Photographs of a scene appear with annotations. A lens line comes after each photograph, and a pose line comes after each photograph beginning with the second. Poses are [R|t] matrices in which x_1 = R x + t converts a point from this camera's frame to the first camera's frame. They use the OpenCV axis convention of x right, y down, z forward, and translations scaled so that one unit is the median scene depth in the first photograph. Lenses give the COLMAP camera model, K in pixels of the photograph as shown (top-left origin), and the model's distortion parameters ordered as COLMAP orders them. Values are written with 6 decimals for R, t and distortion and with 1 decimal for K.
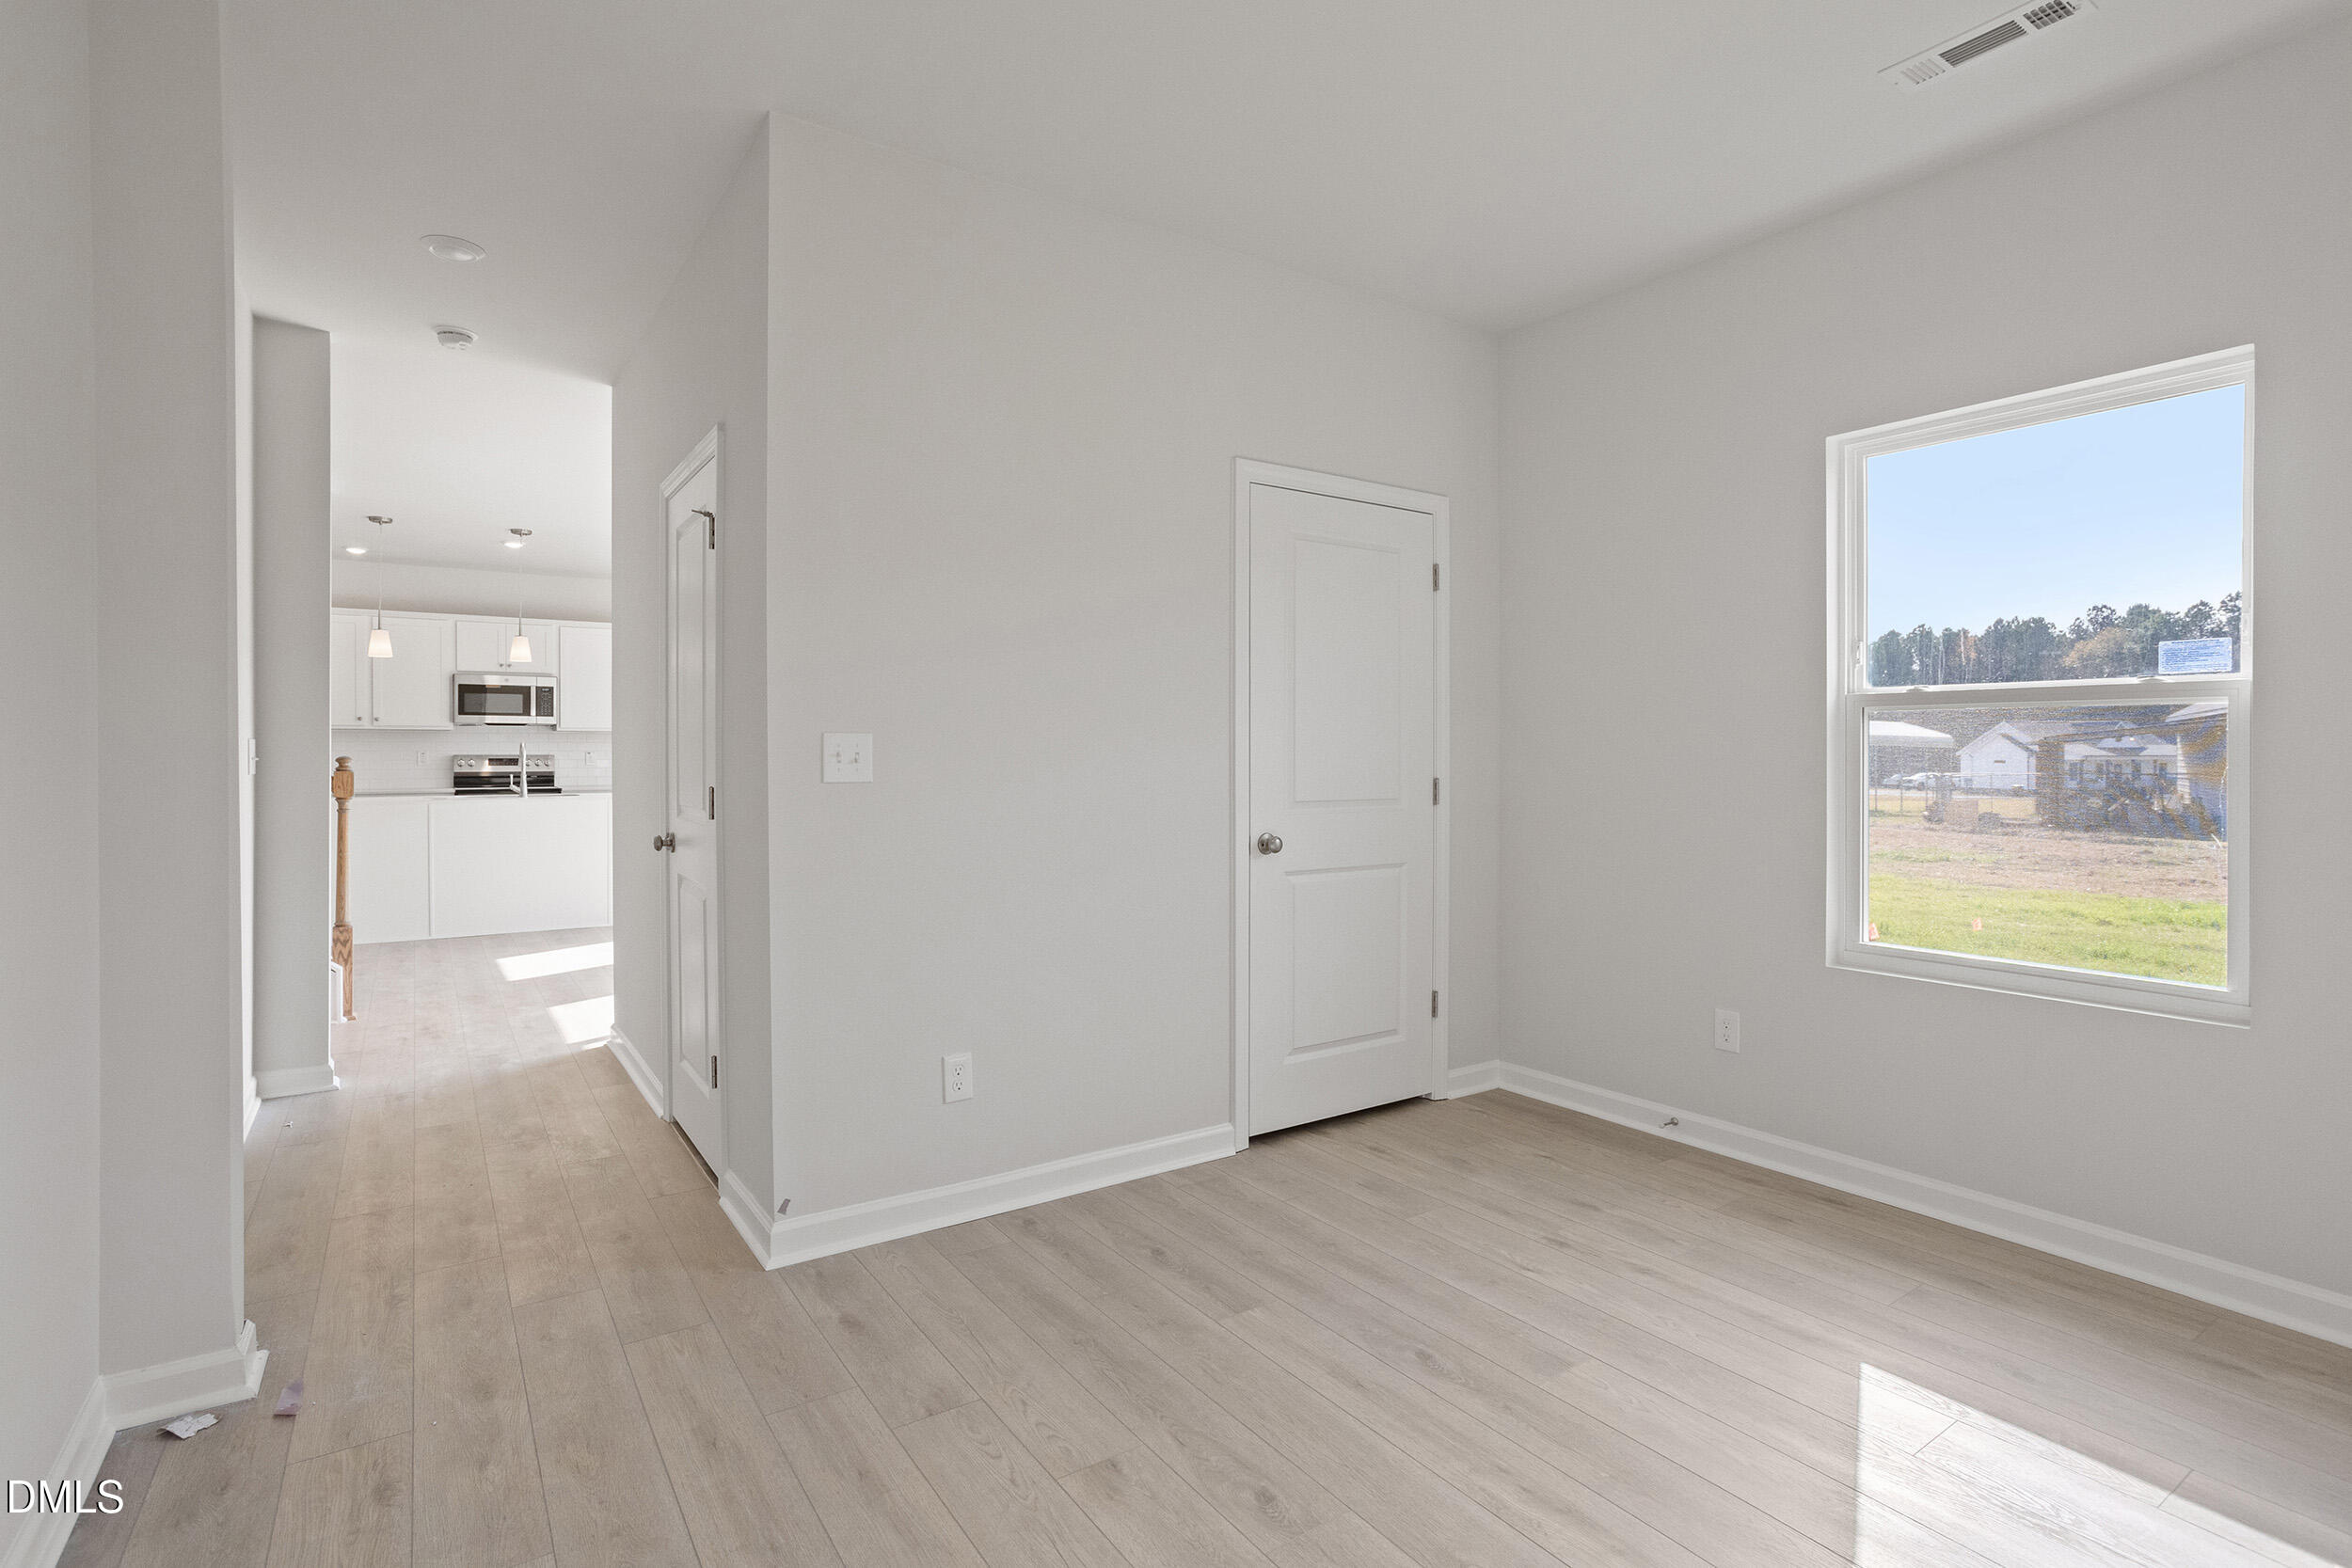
lens RADIAL K [[1148.8, 0, 1165.3], [0, 1148.8, 742.9], [0, 0, 1]] dist [-0.055492, 0.030014]
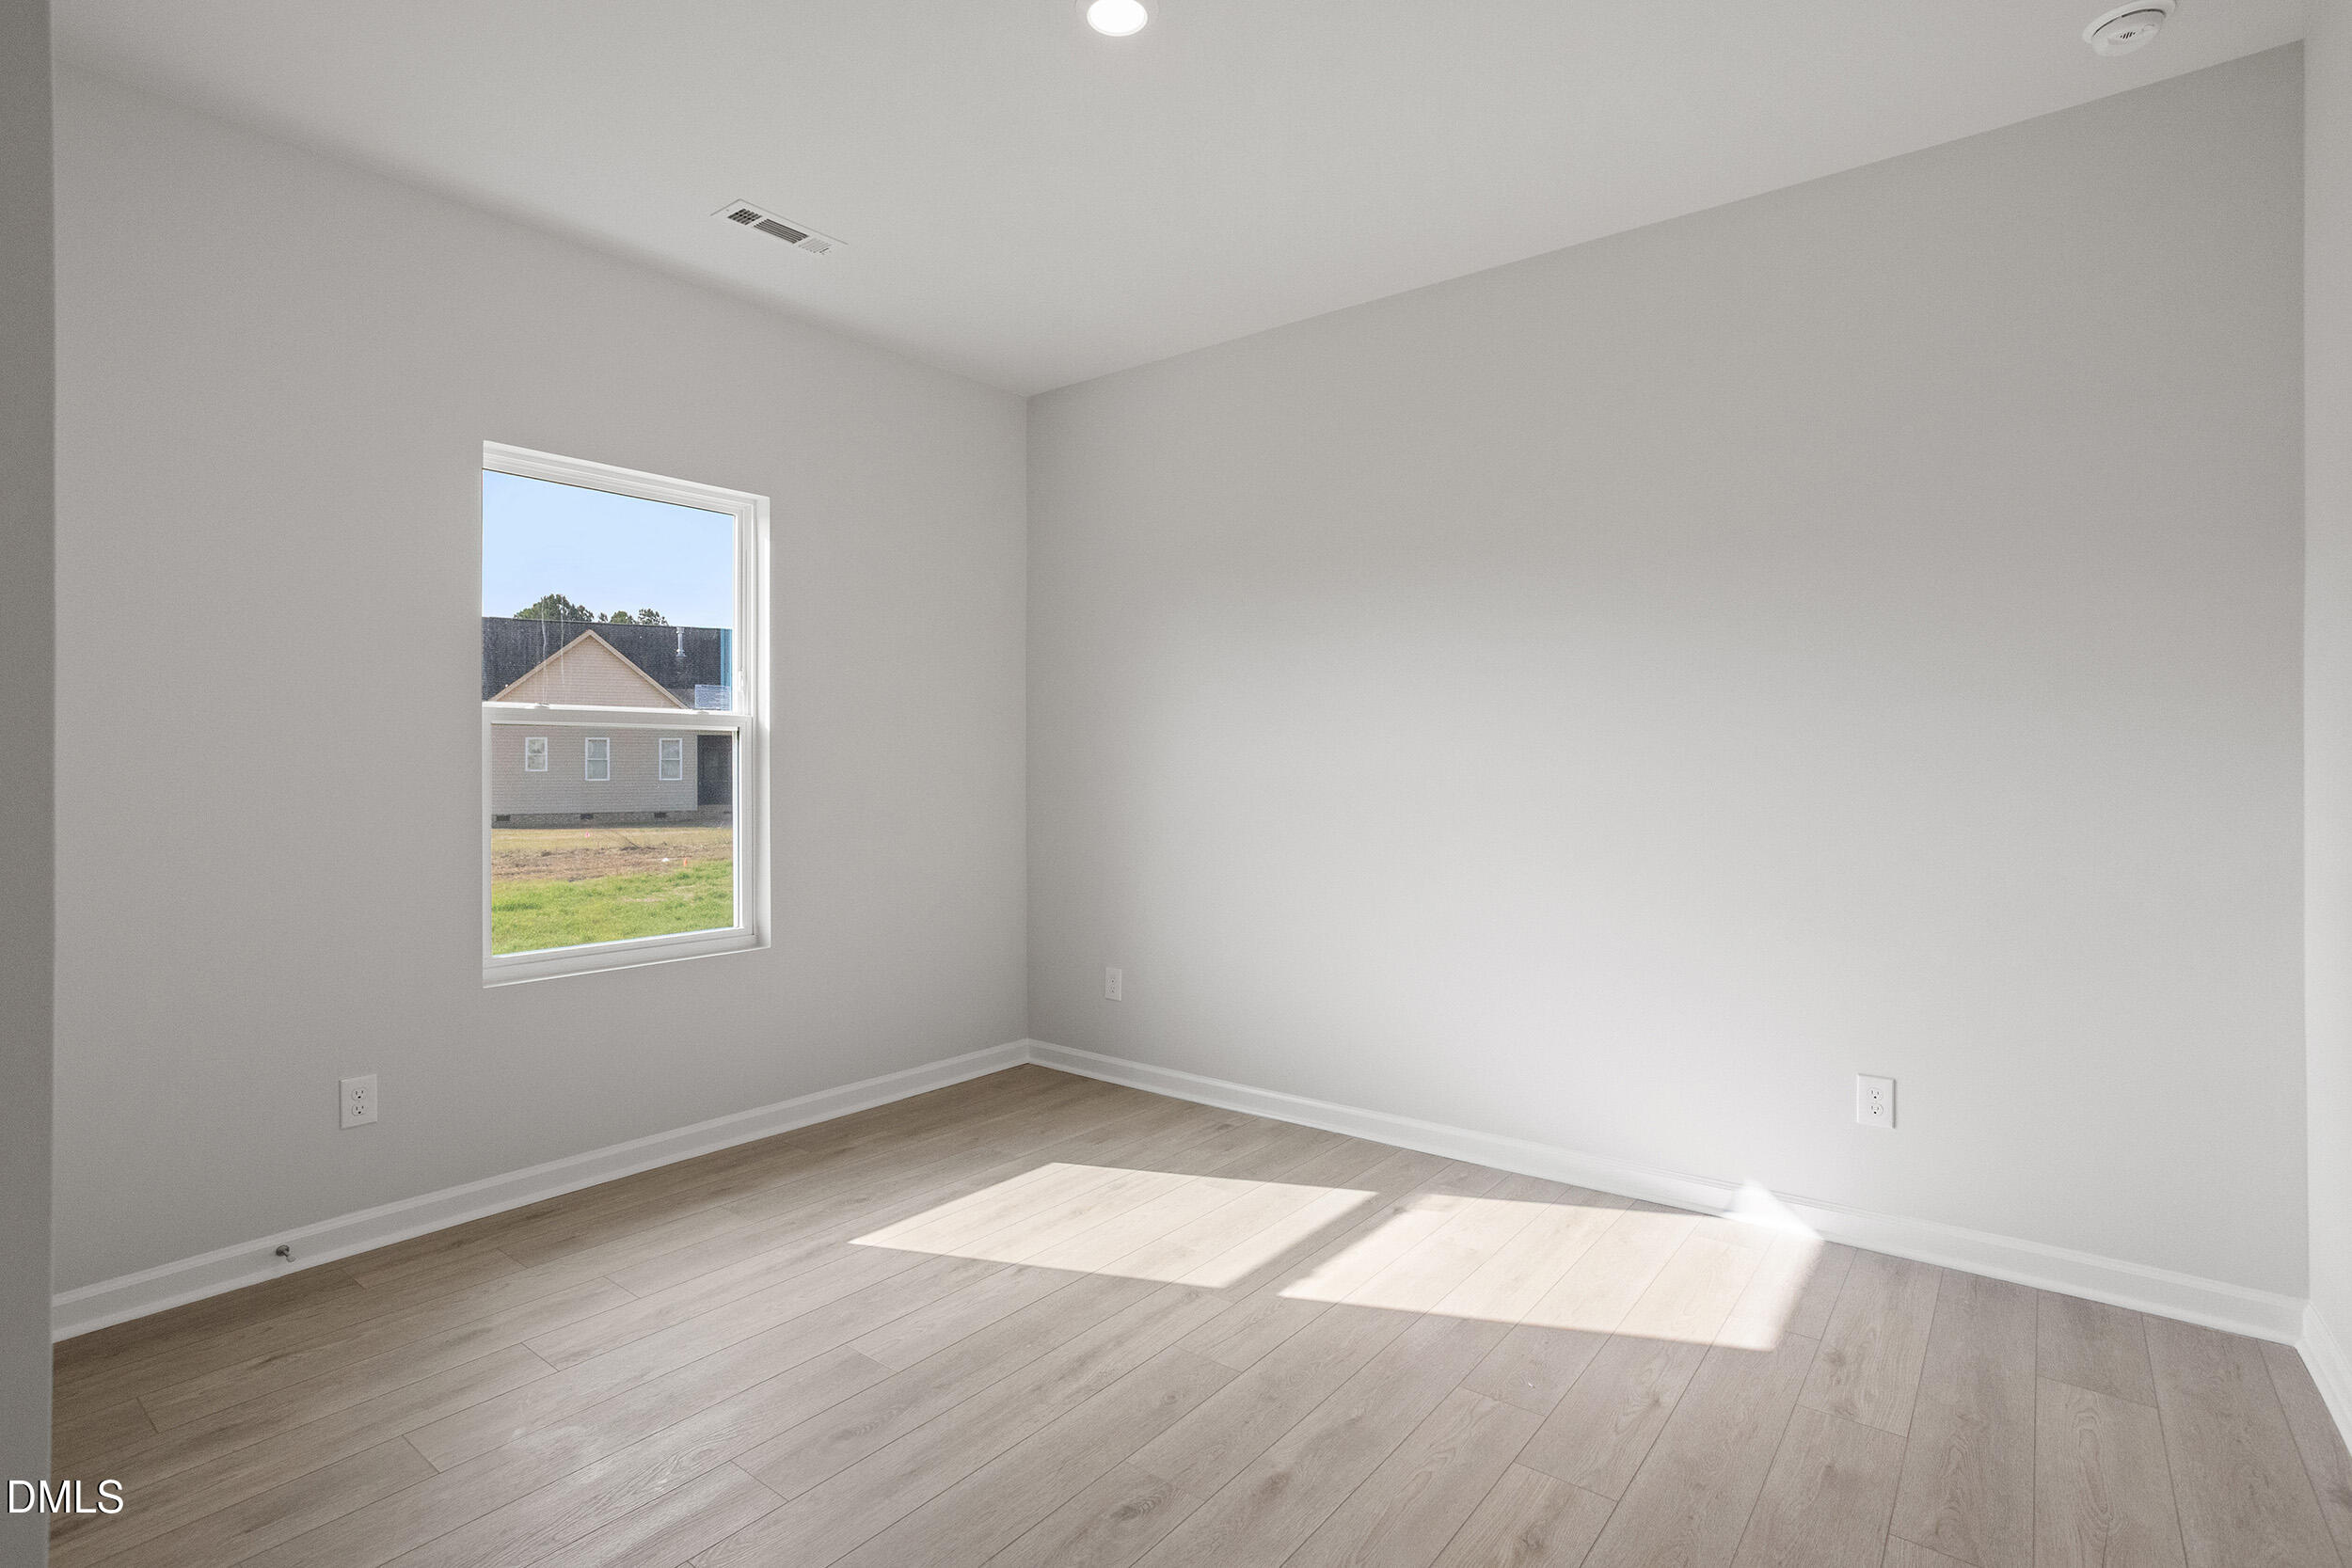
lens RADIAL K [[1148.8, 0, 1165.3], [0, 1148.8, 742.9], [0, 0, 1]] dist [-0.055492, 0.030014]
pose [[-0.304251, 0.009941, 0.952540, -0.638723], [-0.003921, 0.999924, -0.011688, -0.005765], [-0.952584, -0.007291, -0.304189, 0.916511]]
